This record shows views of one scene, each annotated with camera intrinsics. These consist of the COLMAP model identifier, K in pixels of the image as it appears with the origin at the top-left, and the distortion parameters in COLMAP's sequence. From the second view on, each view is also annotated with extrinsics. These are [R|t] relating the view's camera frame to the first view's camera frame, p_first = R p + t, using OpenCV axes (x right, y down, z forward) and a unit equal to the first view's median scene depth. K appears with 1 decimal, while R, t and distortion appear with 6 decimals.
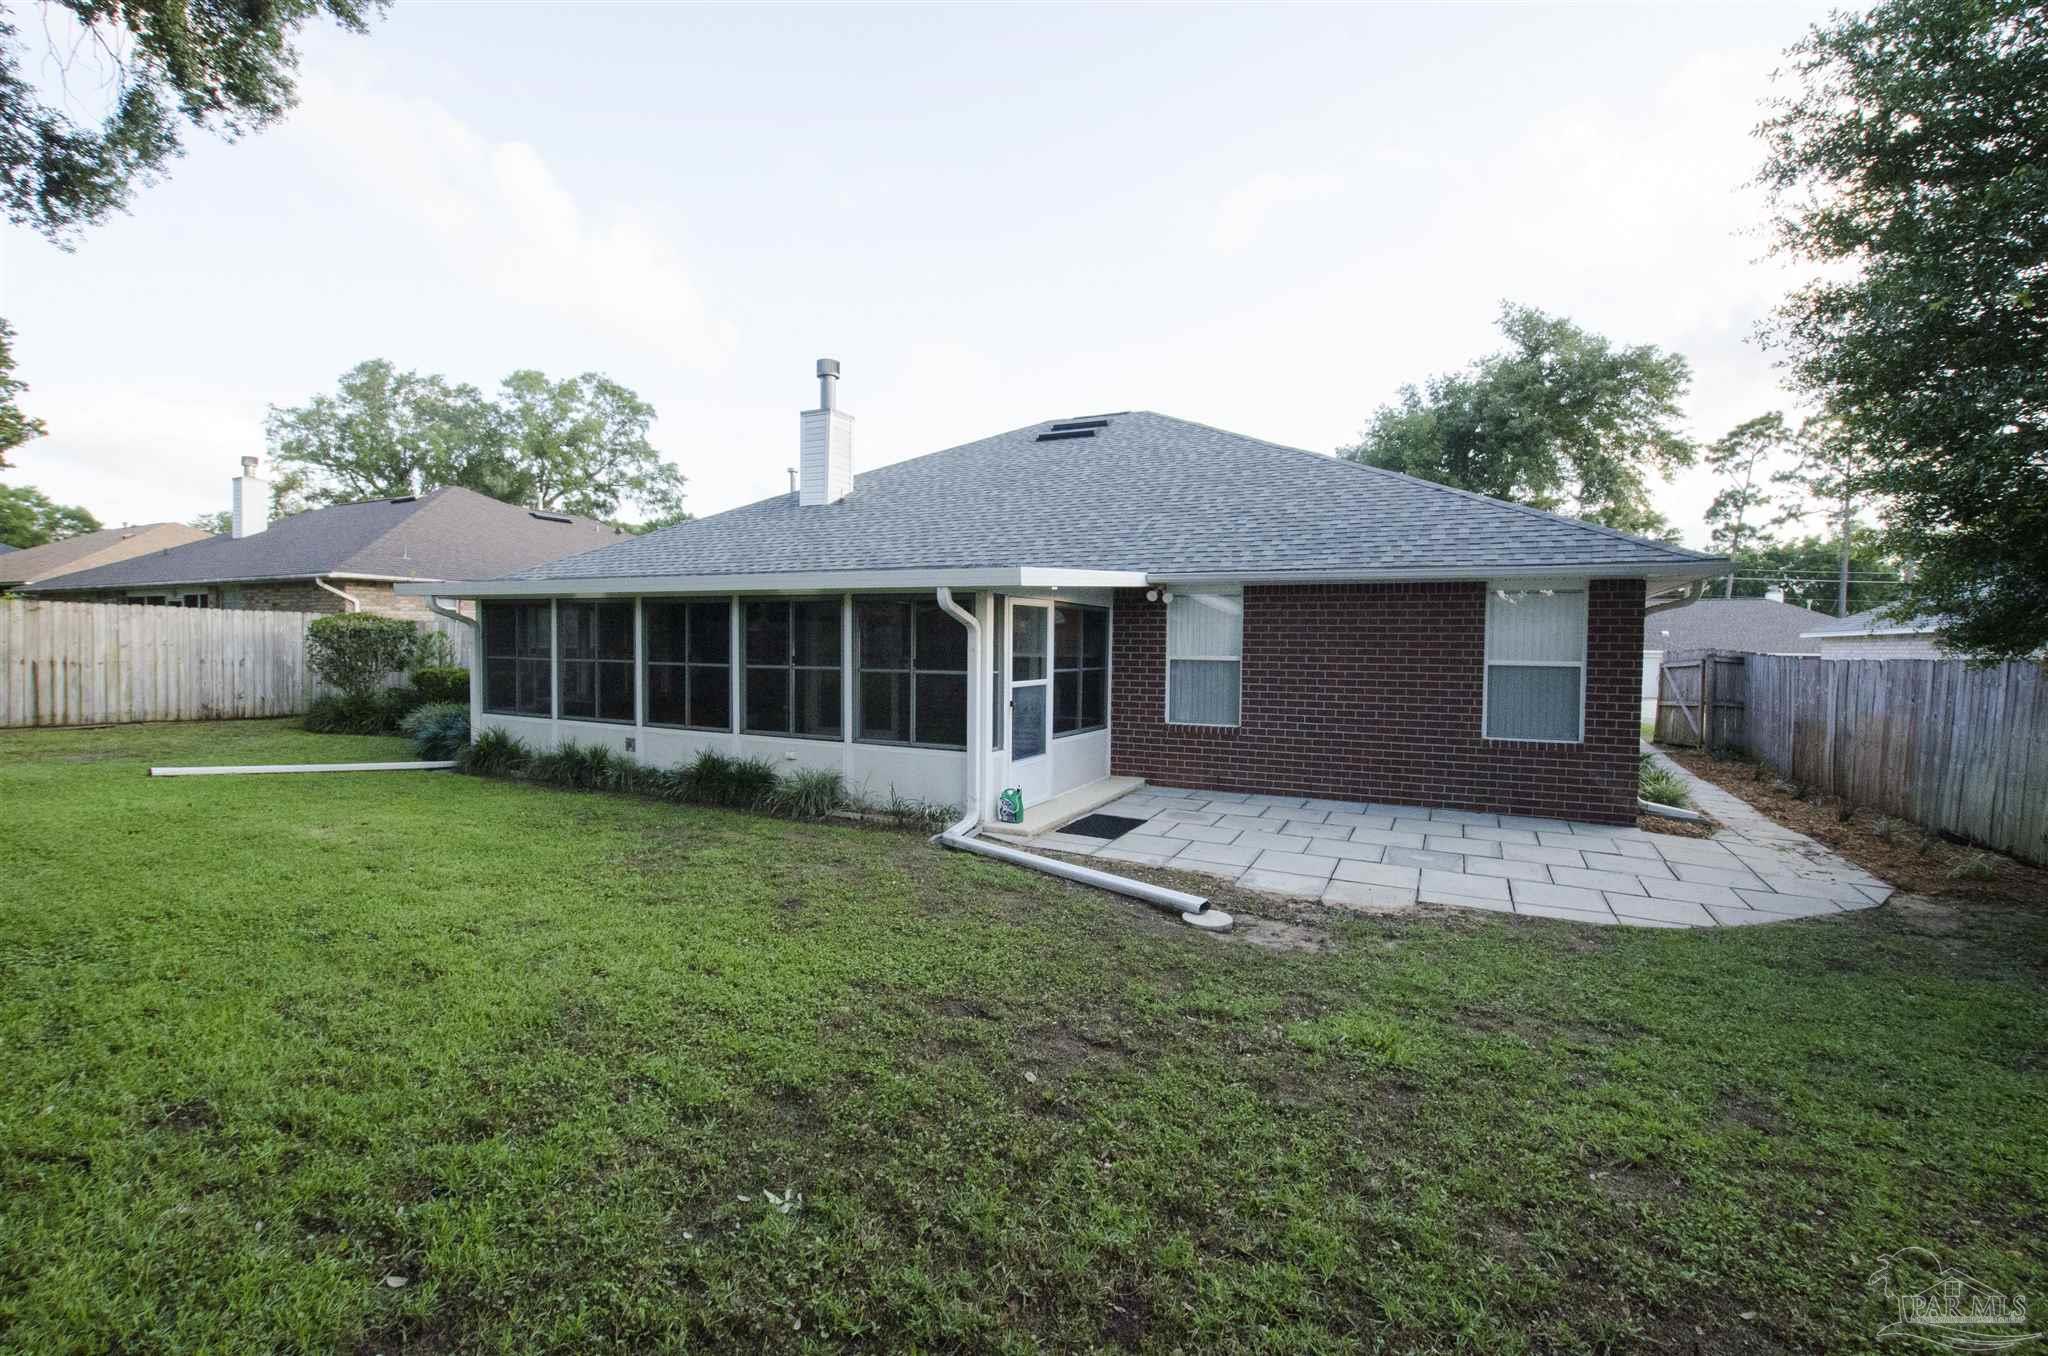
lens RADIAL K [[885.9, 0, 1024.0], [0, 885.9, 678.0], [0, 0, 1]] dist [-0.025313, 0.000223]
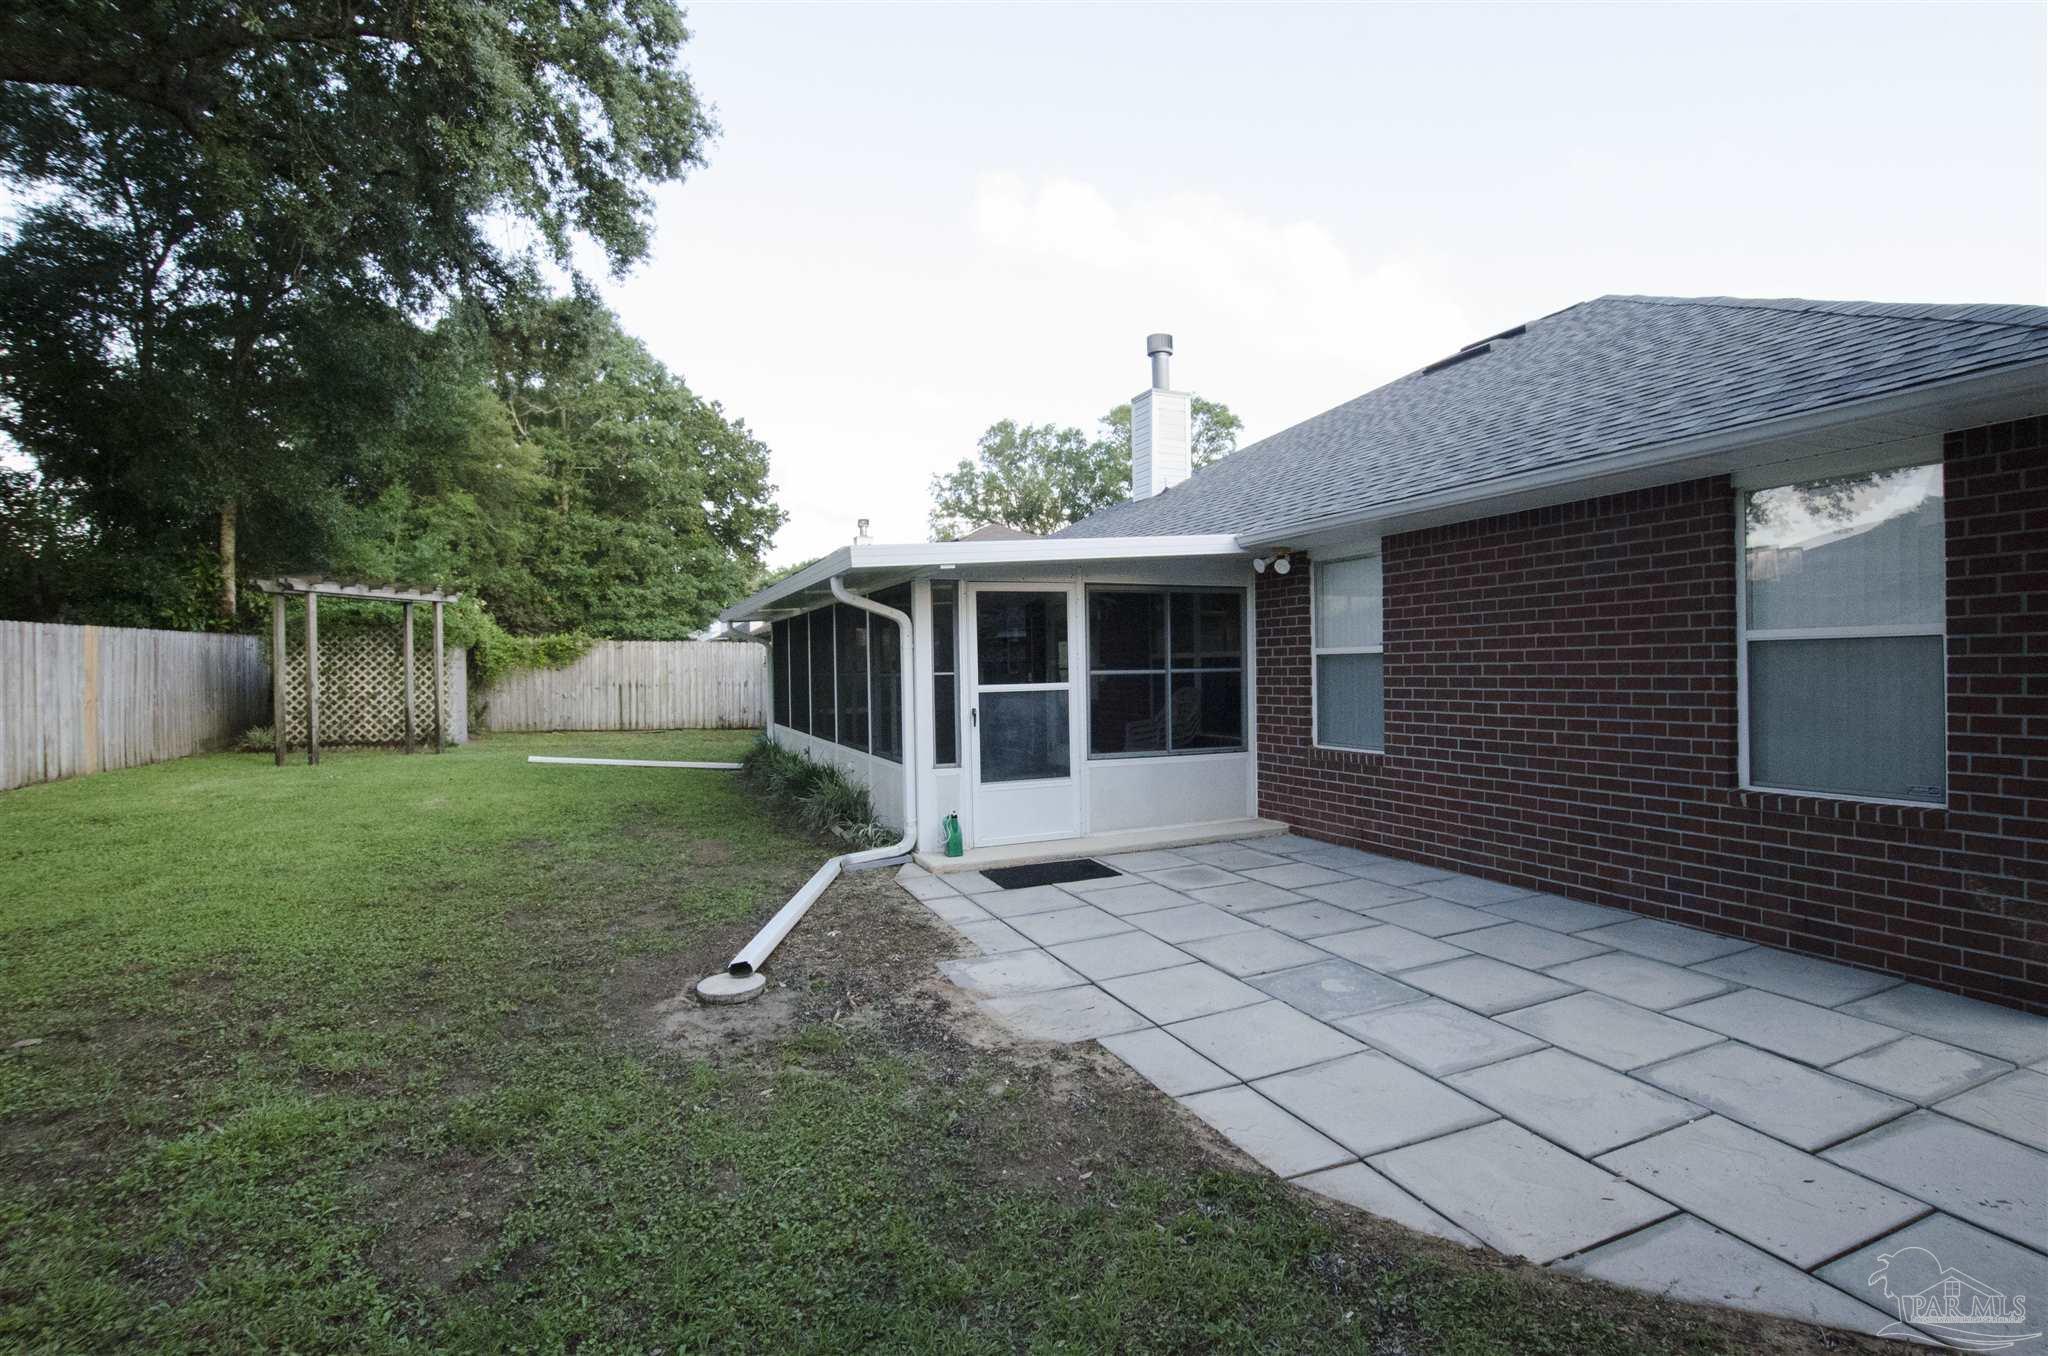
lens RADIAL K [[977.2, 0, 1024.0], [0, 977.2, 678.0], [0, 0, 1]] dist [-0.012606, -0.000282]
pose [[0.762507, -0.017969, -0.646731, 0.530497], [0.001337, 0.999656, -0.026198, 0.018682], [0.646979, 0.019112, 0.762268, 0.295823]]
